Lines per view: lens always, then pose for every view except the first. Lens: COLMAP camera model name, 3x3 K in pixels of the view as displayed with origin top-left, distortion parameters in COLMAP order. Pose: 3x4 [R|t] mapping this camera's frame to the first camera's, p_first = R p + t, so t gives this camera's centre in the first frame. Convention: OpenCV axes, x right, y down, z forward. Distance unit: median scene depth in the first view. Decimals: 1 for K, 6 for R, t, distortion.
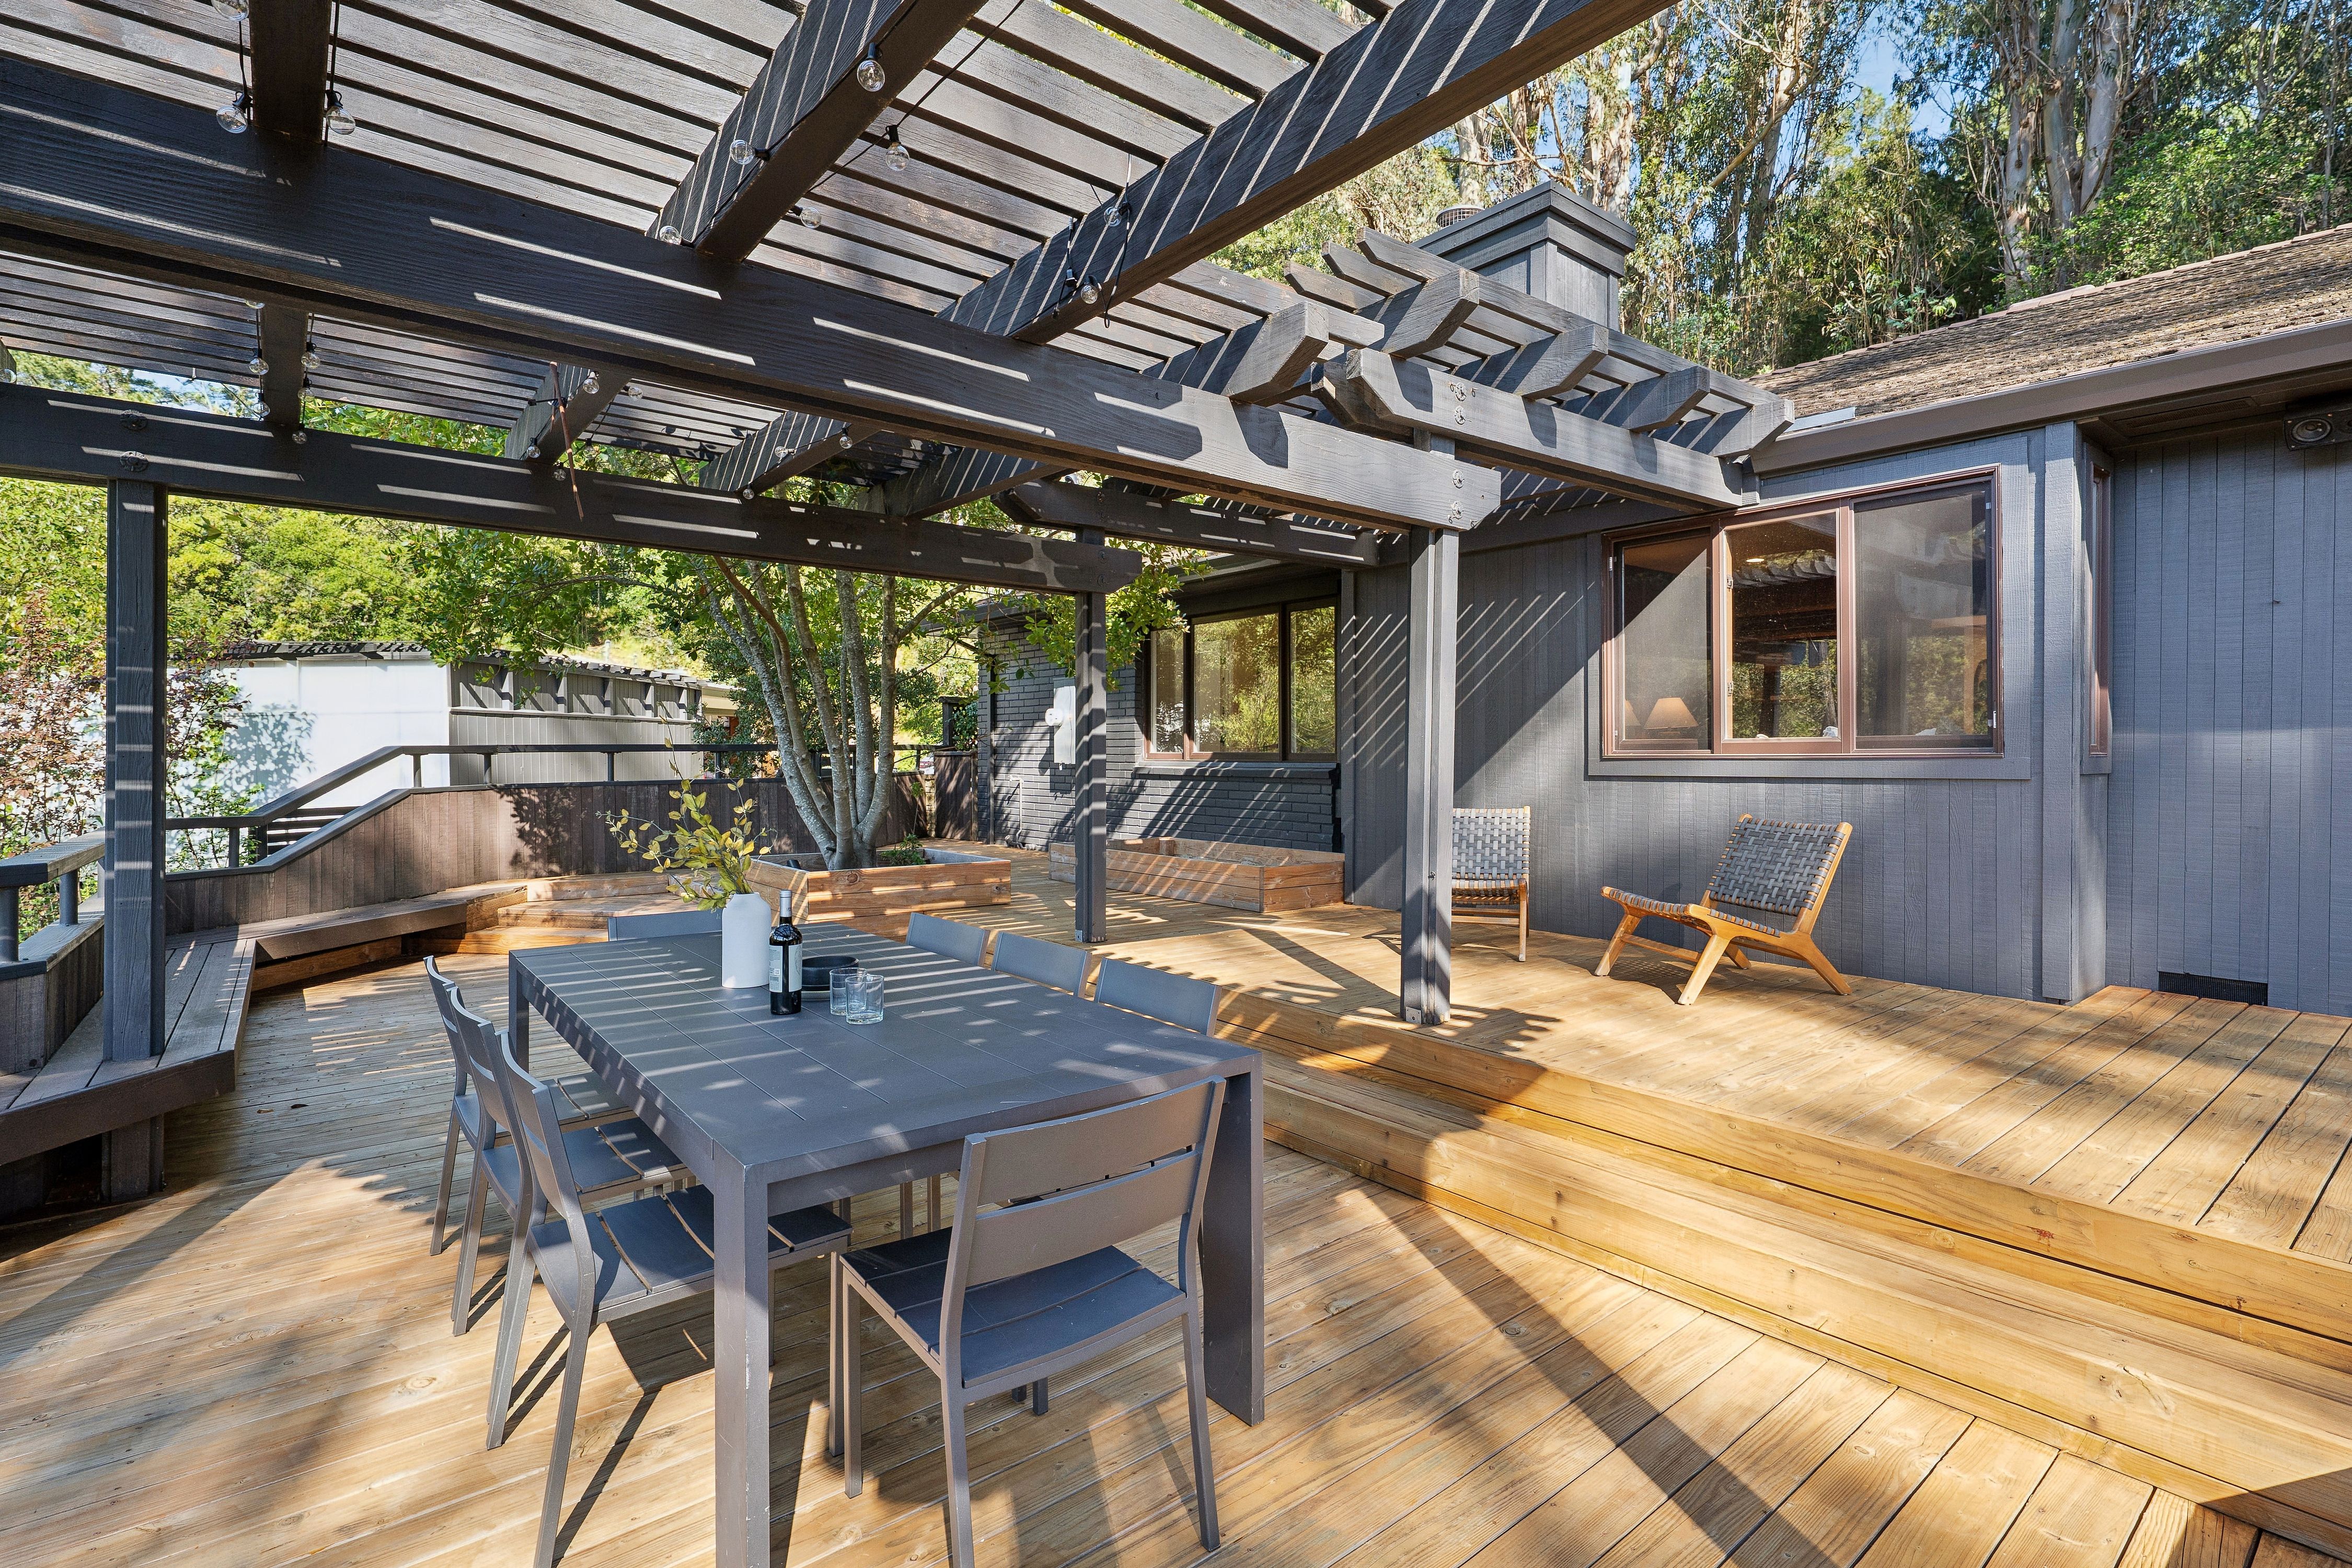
lens RADIAL K [[1102.3, 0, 1180.0], [0, 1102.3, 753.6], [0, 0, 1]] dist [0.001193, 0.000135]
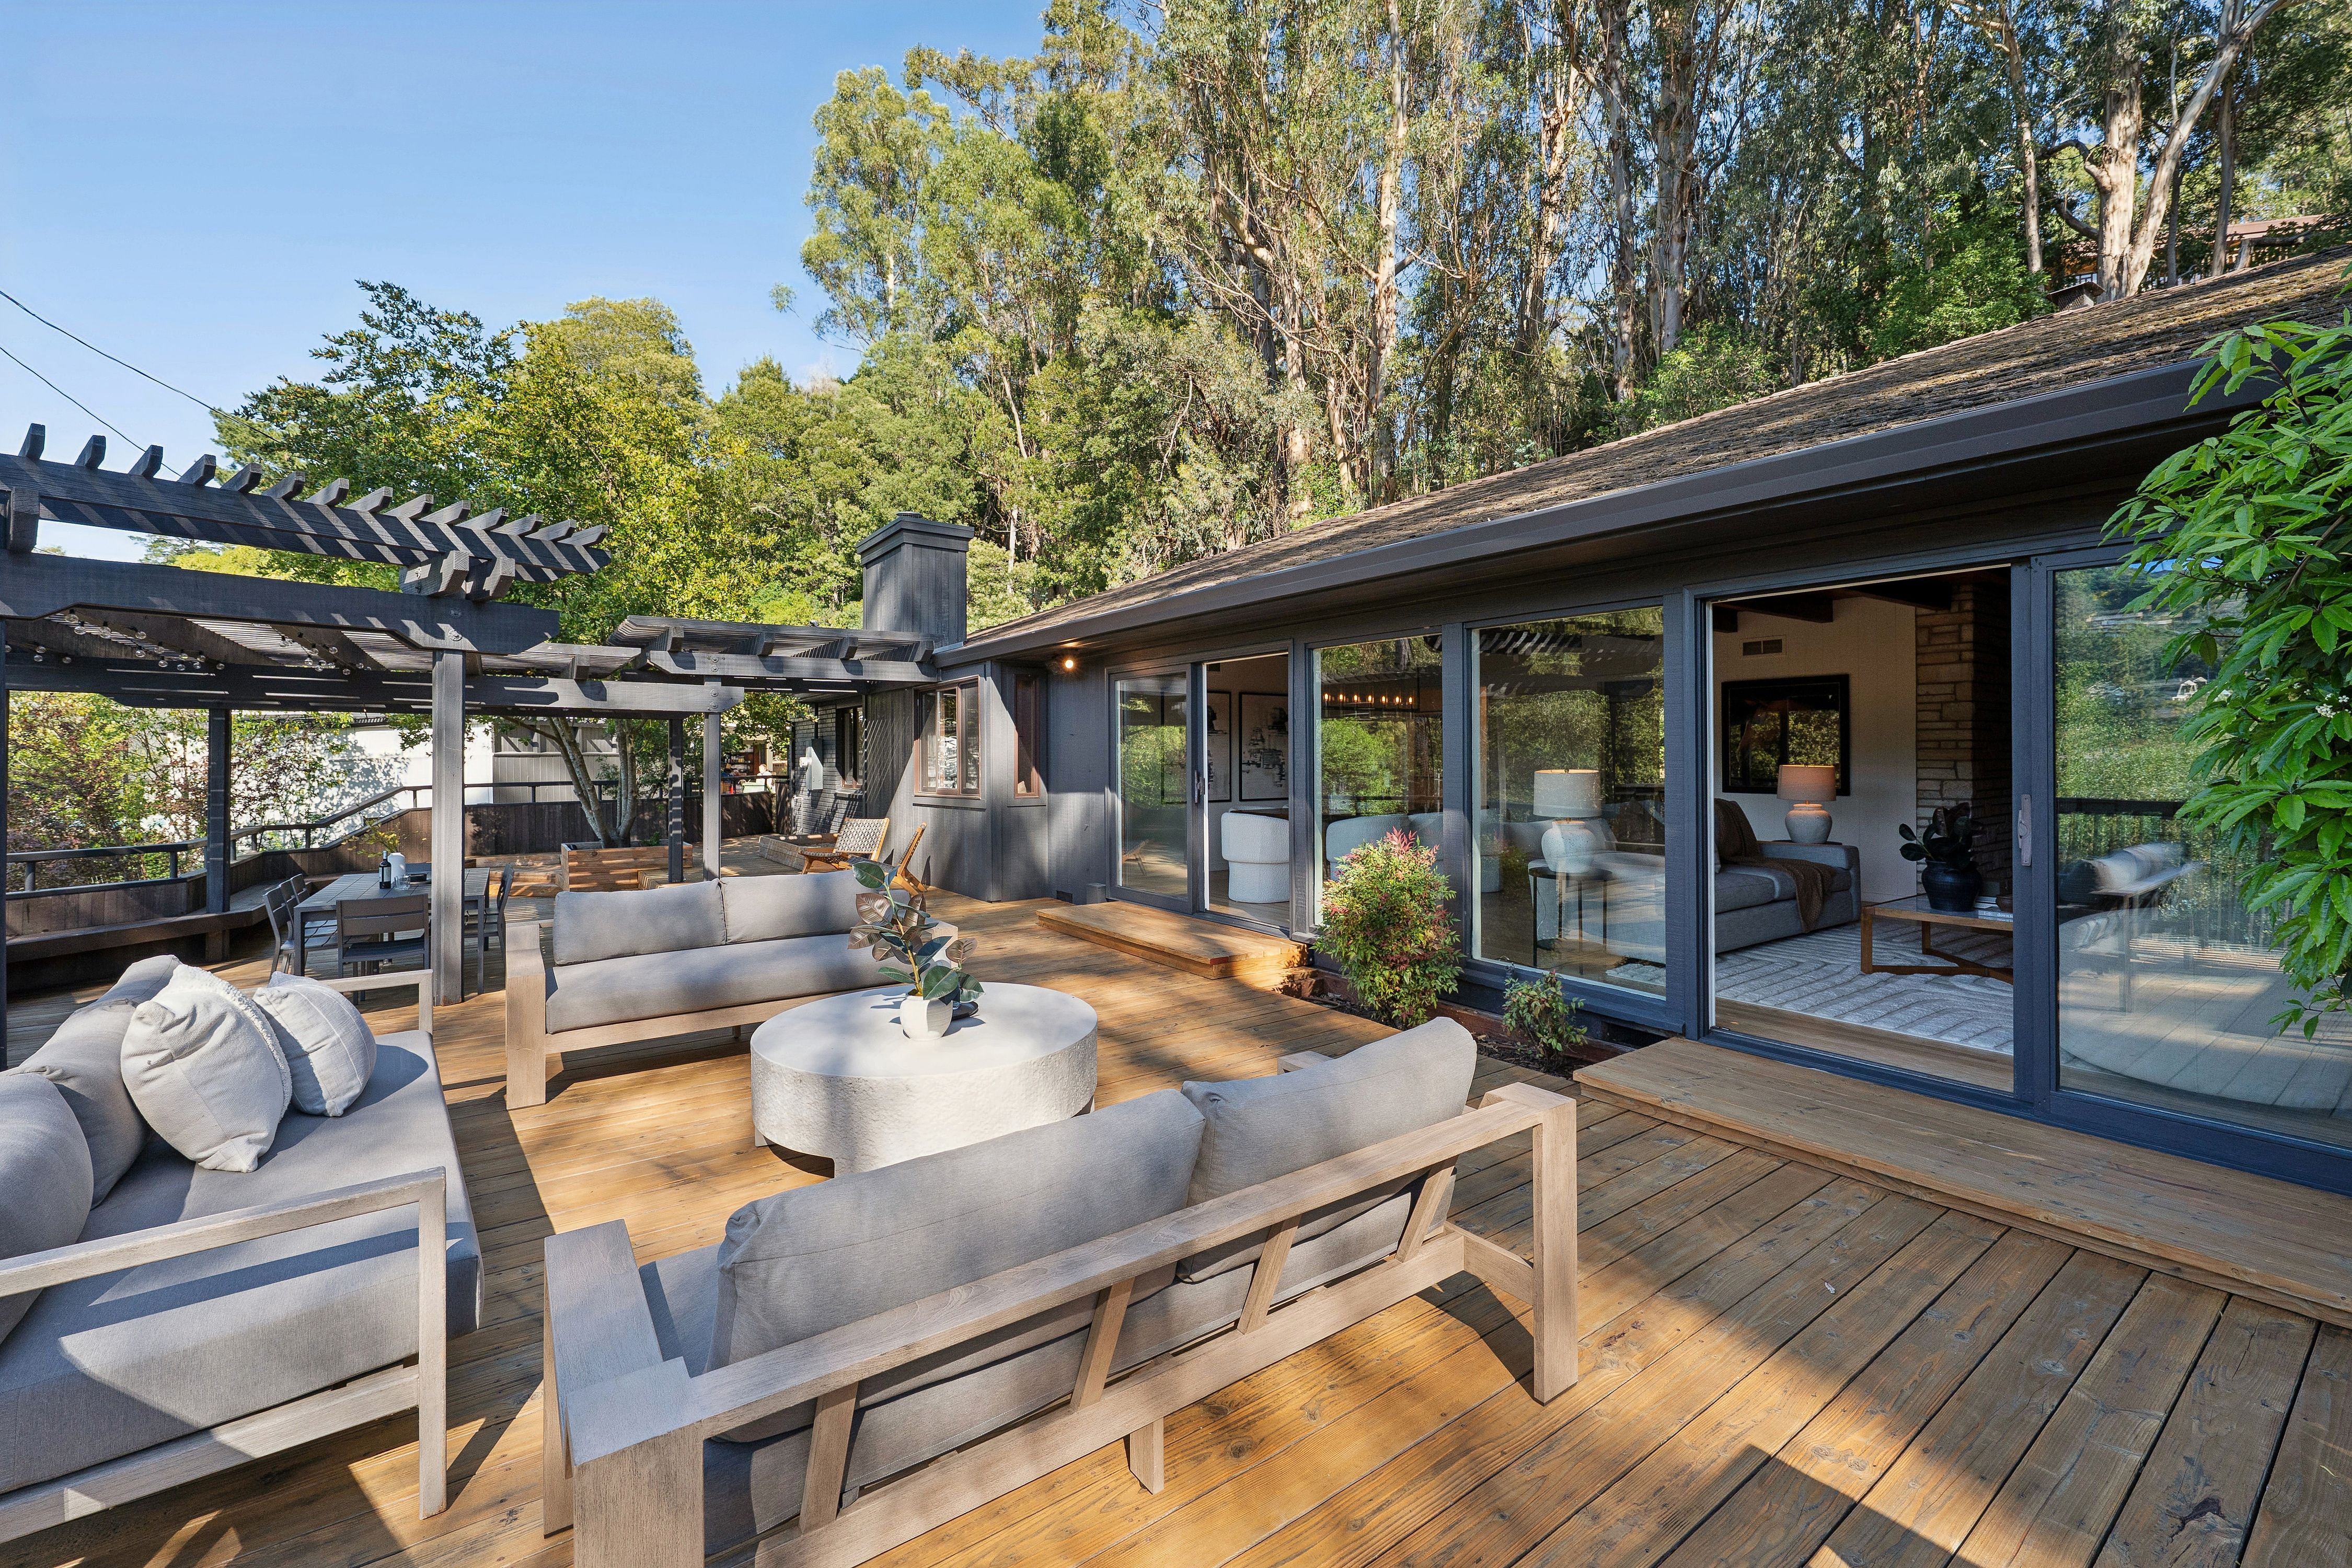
lens RADIAL K [[938.5, 0, 1173.3], [0, 938.5, 758.9], [0, 0, 1]] dist [-0.000475, -0.000002]
pose [[0.997377, -0.003302, -0.072300, 1.102969], [0.003502, 0.999990, 0.002644, -0.077583], [0.072290, -0.002890, 0.997379, -0.806657]]
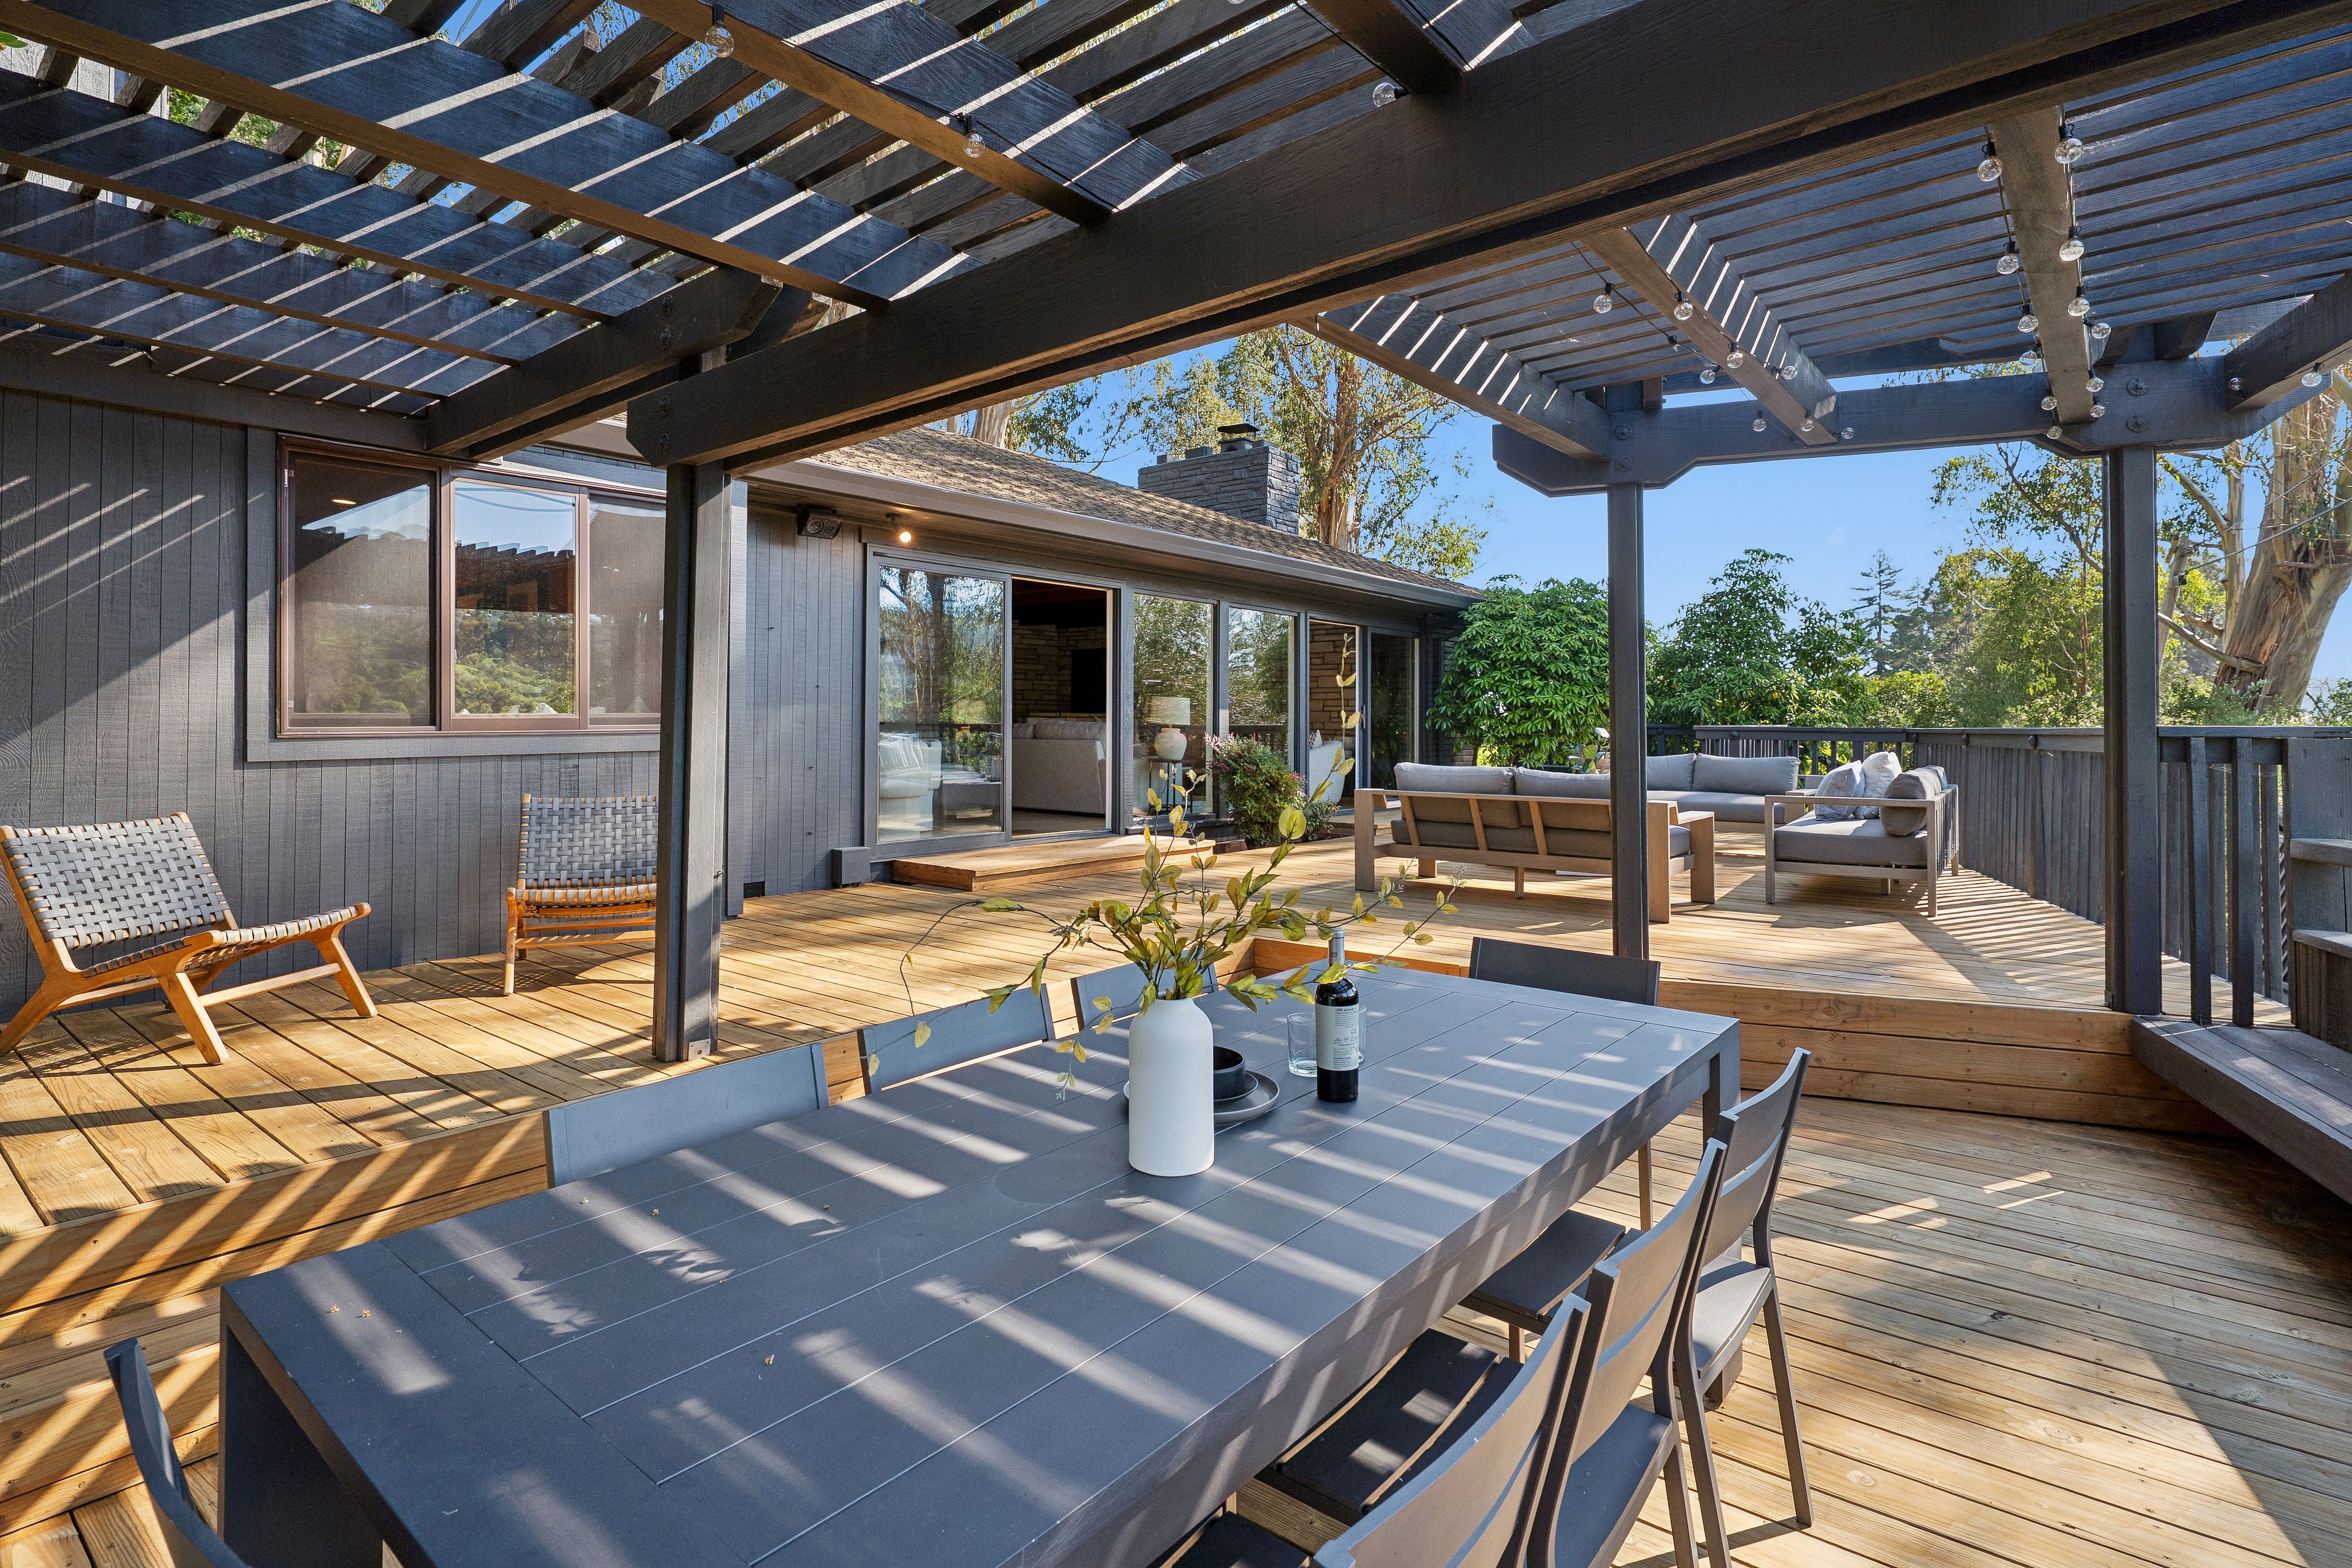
lens RADIAL K [[1137.6, 0, 1174.1], [0, 1137.6, 719.5], [0, 0, 1]] dist [0.000805, 0.000024]
pose [[-0.189584, 0.006432, 0.981843, -0.520162], [-0.004333, 0.999963, -0.007387, -0.005266], [-0.981855, -0.005655, -0.189549, 0.602388]]
